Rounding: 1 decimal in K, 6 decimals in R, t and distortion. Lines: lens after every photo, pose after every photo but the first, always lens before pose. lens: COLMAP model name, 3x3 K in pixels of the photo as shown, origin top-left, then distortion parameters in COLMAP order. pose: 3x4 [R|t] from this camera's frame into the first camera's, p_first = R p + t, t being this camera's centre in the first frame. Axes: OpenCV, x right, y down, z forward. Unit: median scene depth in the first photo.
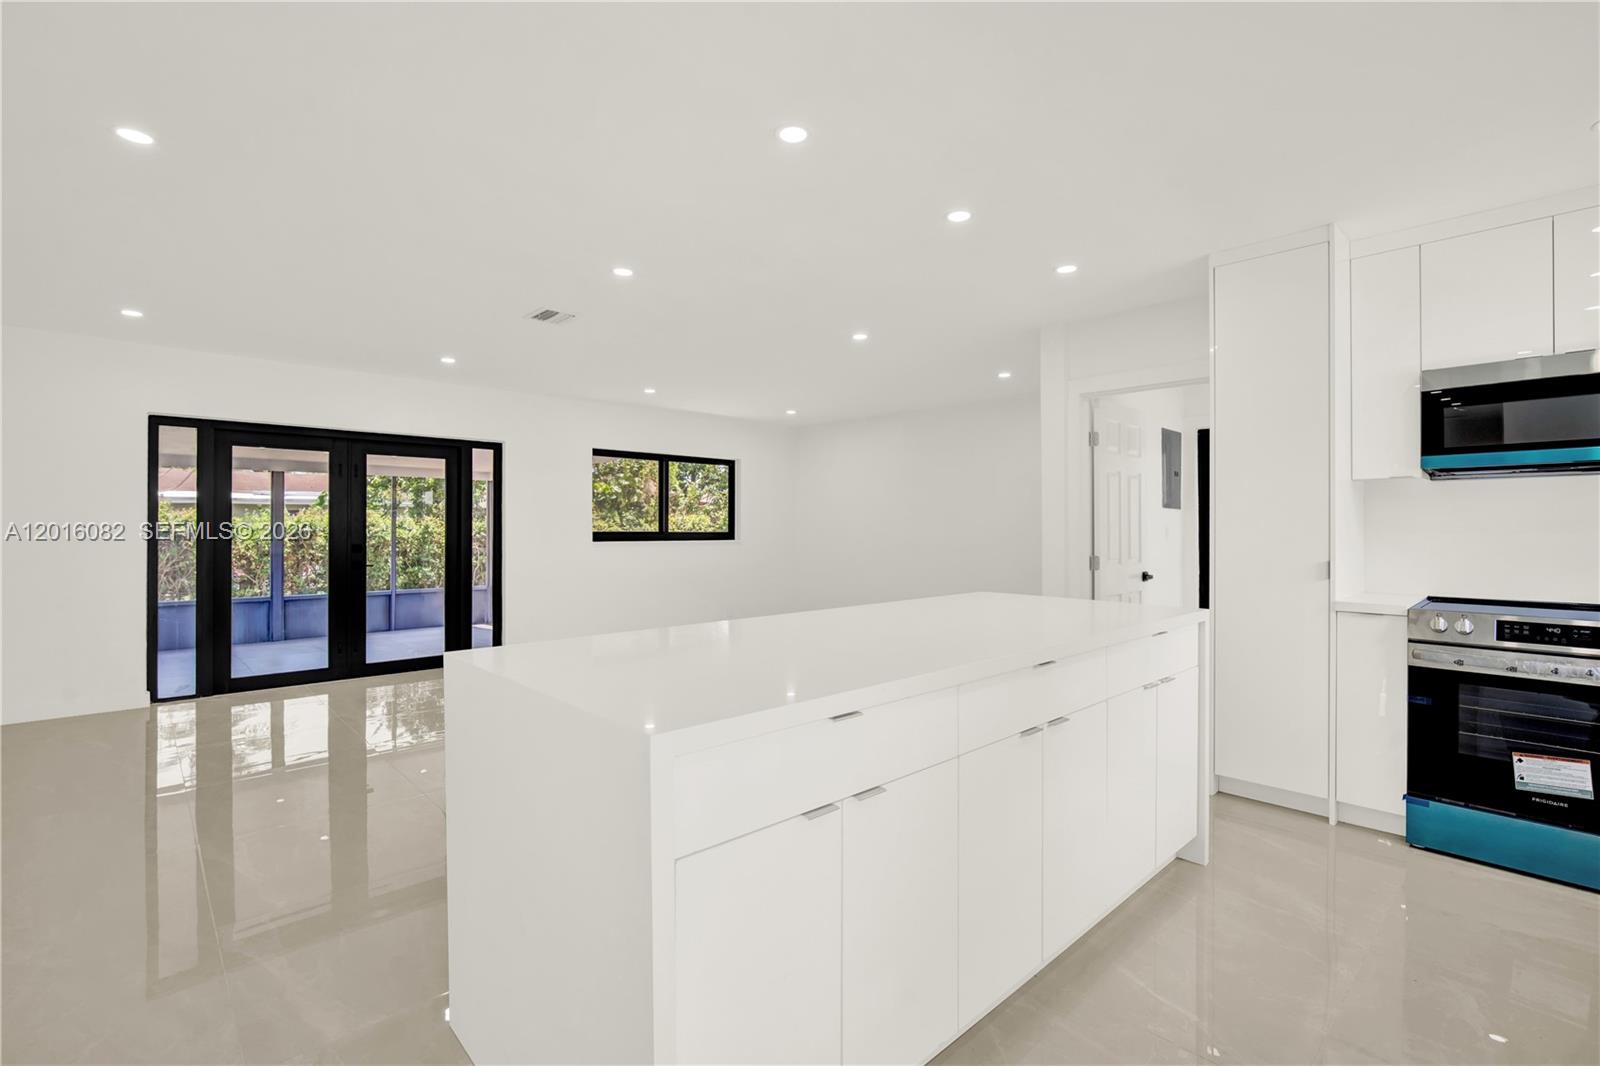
lens RADIAL K [[717.2, 0, 801.5], [0, 717.2, 525.5], [0, 0, 1]] dist [-0.008830, -0.001270]
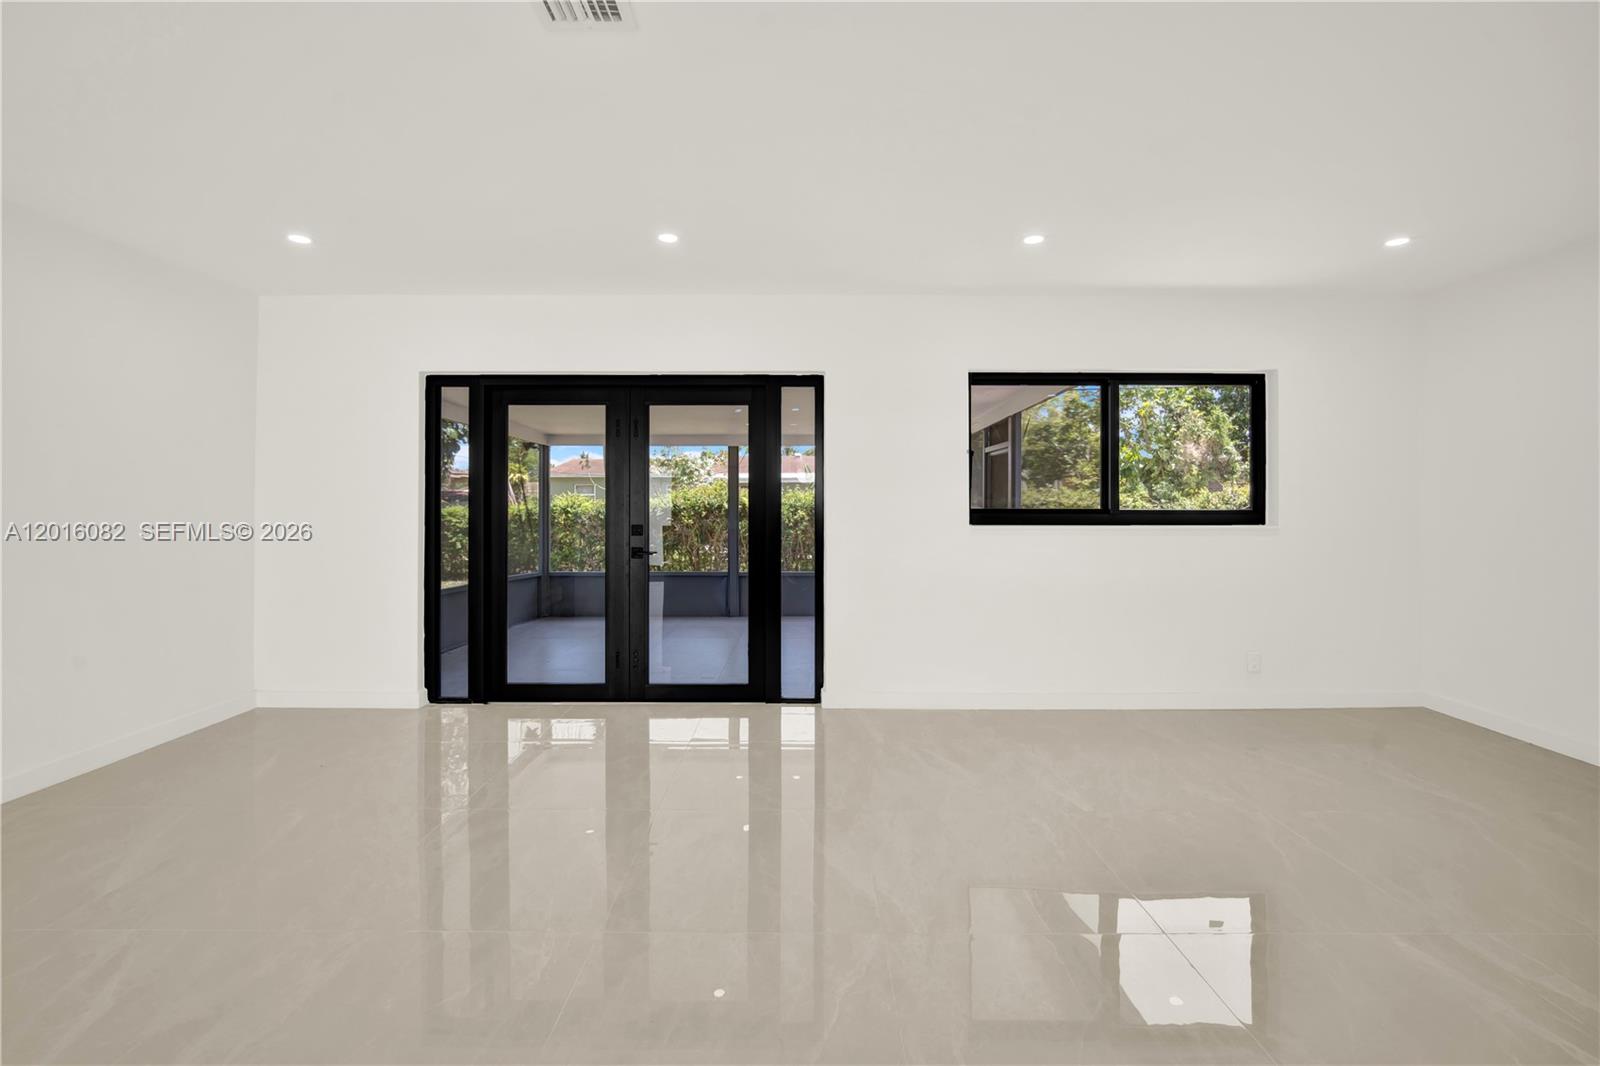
lens RADIAL K [[717.2, 0, 789.3], [0, 717.2, 501.2], [0, 0, 1]] dist [-0.008830, -0.001270]
pose [[0.727093, -0.002452, -0.686534, 0.020755], [0.002974, 0.999995, -0.000422, 0.002603], [0.686532, -0.001735, 0.727097, 0.653120]]
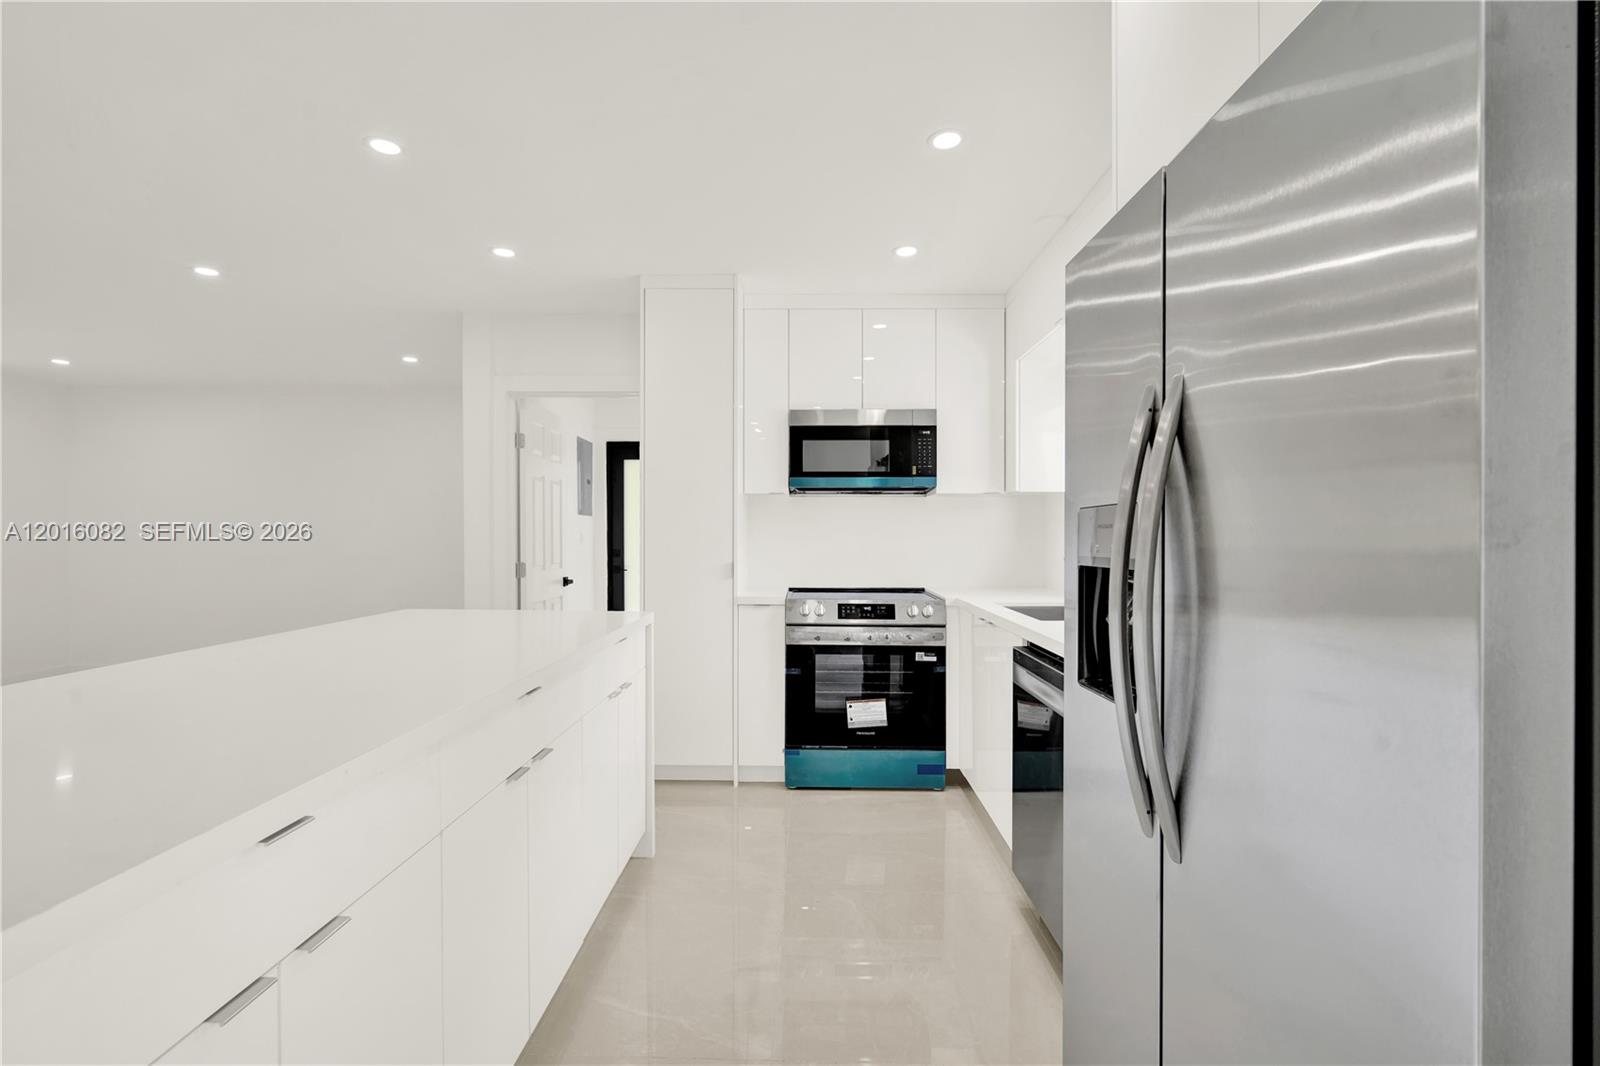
lens RADIAL K [[717.2, 0, 795.2], [0, 717.2, 538.7], [0, 0, 1]] dist [-0.008830, -0.001270]
pose [[0.697616, -0.003206, 0.716465, -0.019600], [-0.004198, 0.999955, 0.008561, 0.000280], [-0.716460, -0.008980, 0.697571, 0.063719]]
